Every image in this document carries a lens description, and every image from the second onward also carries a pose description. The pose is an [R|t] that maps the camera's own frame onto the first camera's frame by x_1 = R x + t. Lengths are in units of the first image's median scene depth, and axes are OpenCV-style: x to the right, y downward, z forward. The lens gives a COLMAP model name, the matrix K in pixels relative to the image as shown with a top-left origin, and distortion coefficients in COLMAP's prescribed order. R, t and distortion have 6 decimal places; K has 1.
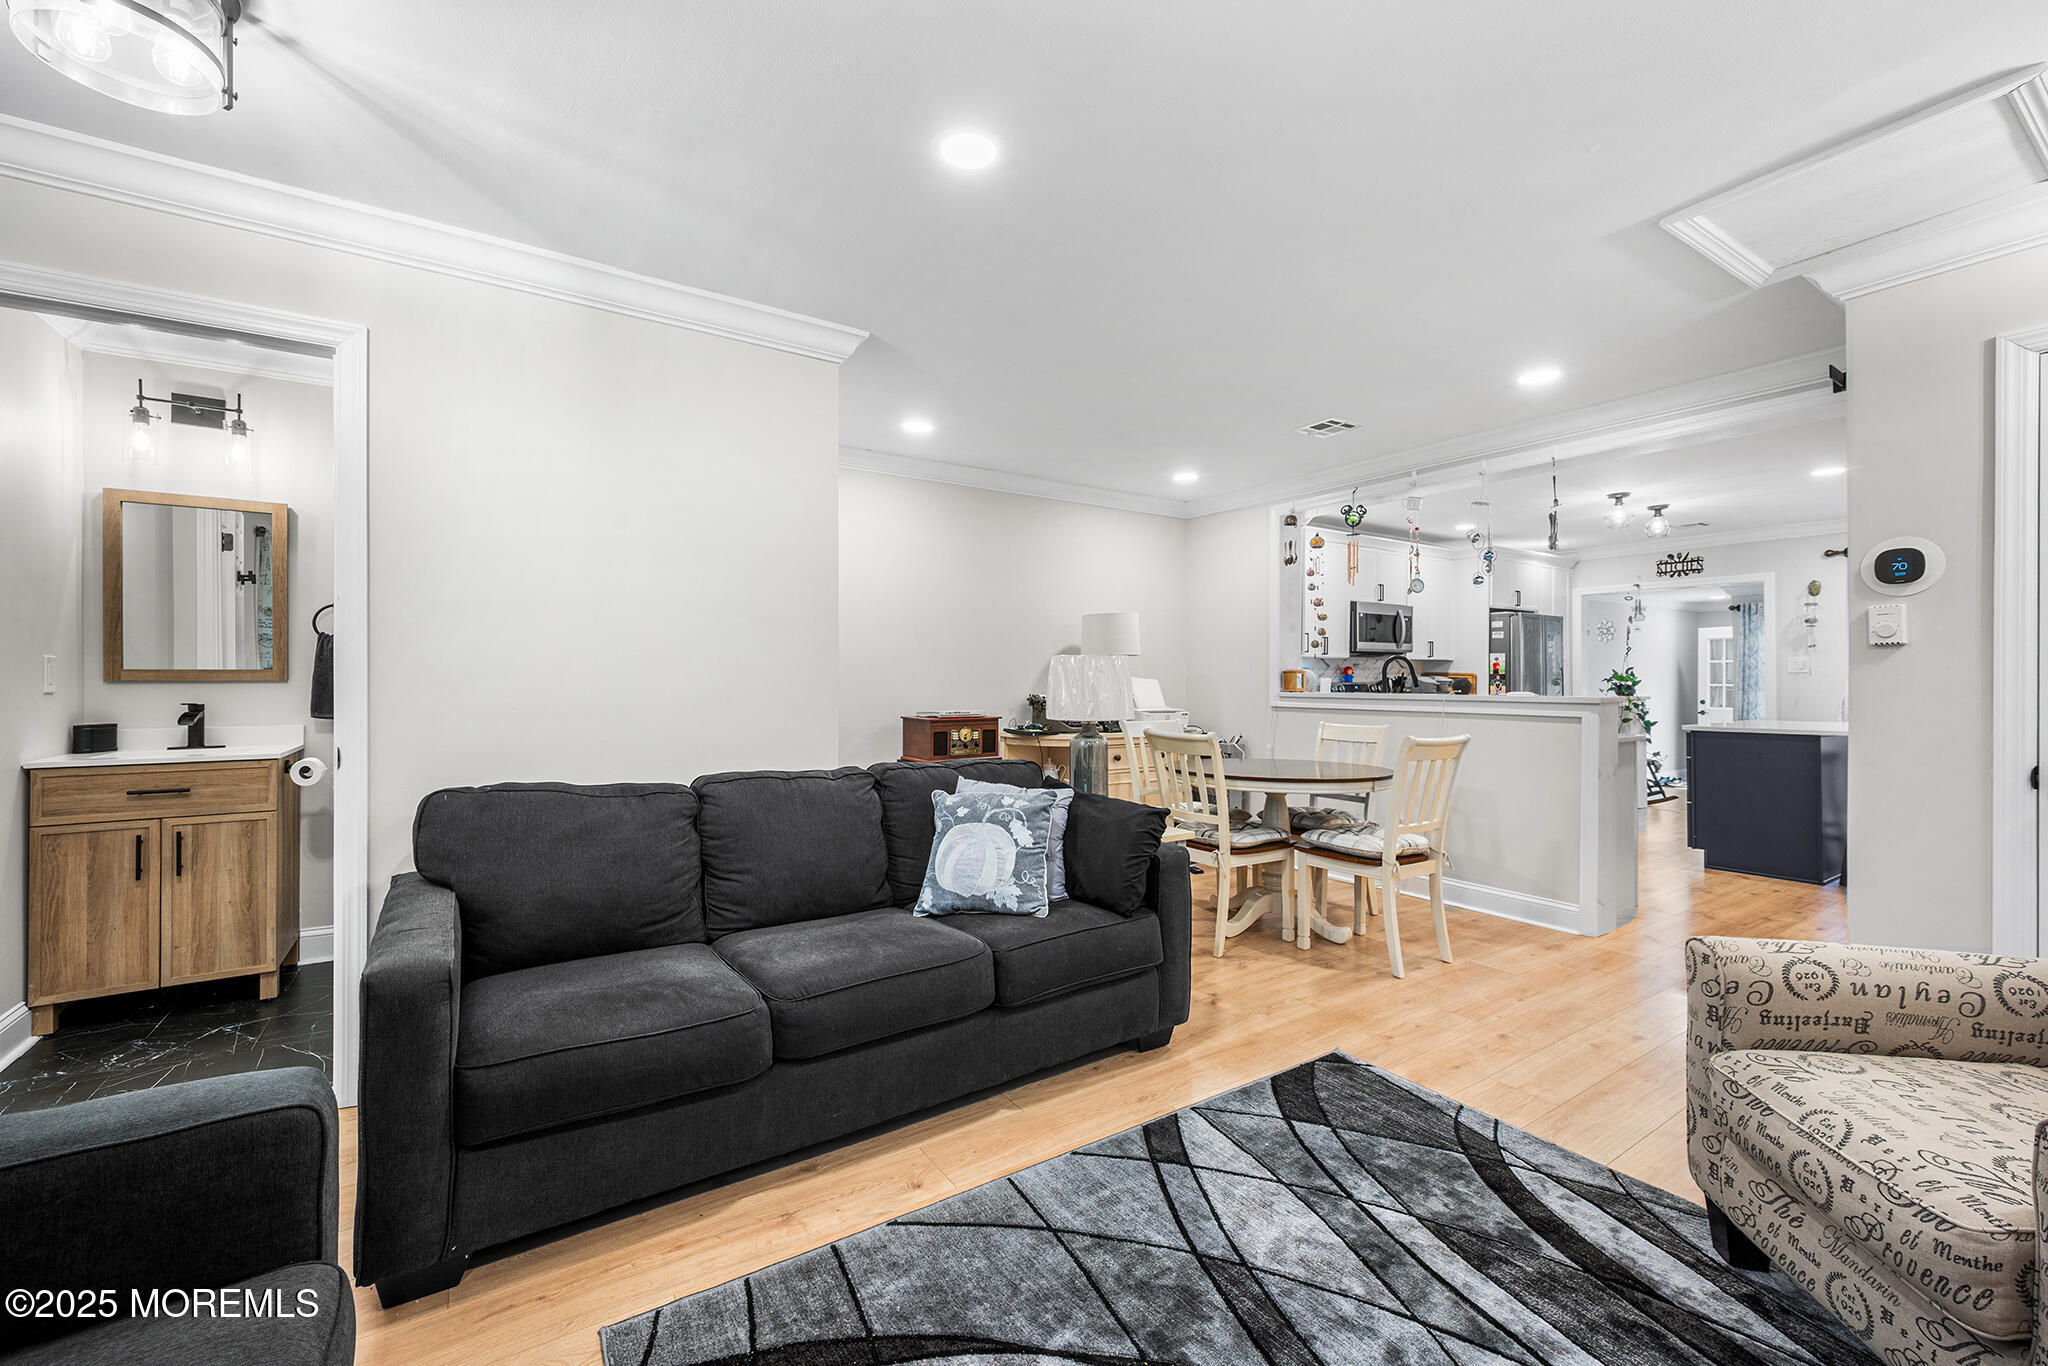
lens RADIAL K [[827.0, 0, 1029.1], [0, 827.0, 680.8], [0, 0, 1]] dist [0.006719, -0.000904]
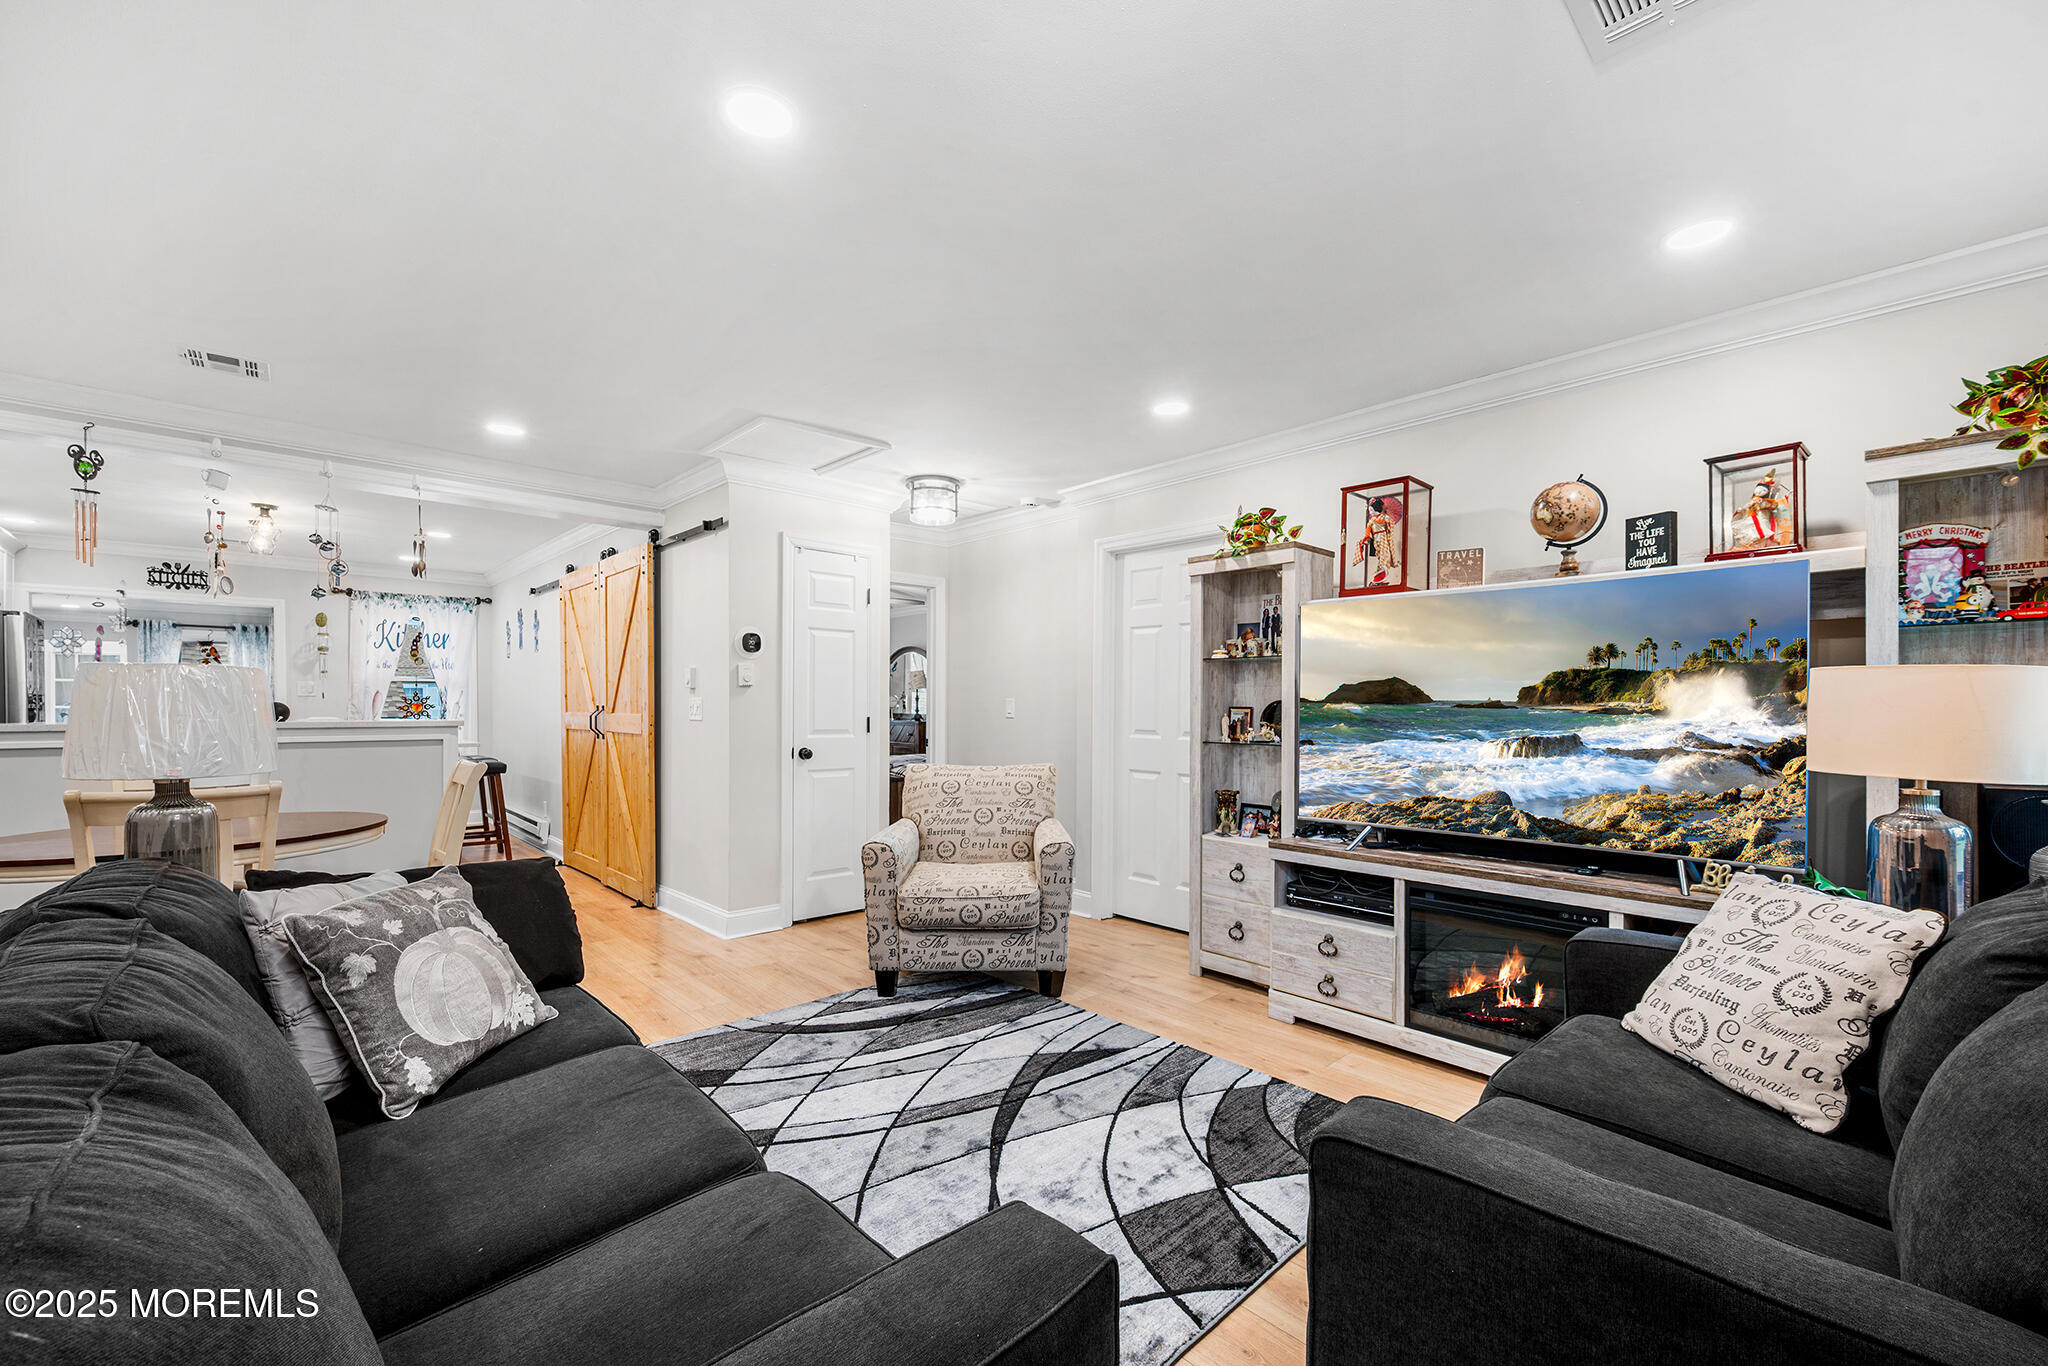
lens RADIAL K [[827.0, 0, 1016.4], [0, 827.0, 713.4], [0, 0, 1]] dist [0.006719, -0.000904]
pose [[-0.154988, -0.011666, 0.987847, -0.836611], [-0.003386, 0.999931, 0.011277, -0.006172], [-0.987910, -0.001597, -0.155017, 0.720928]]
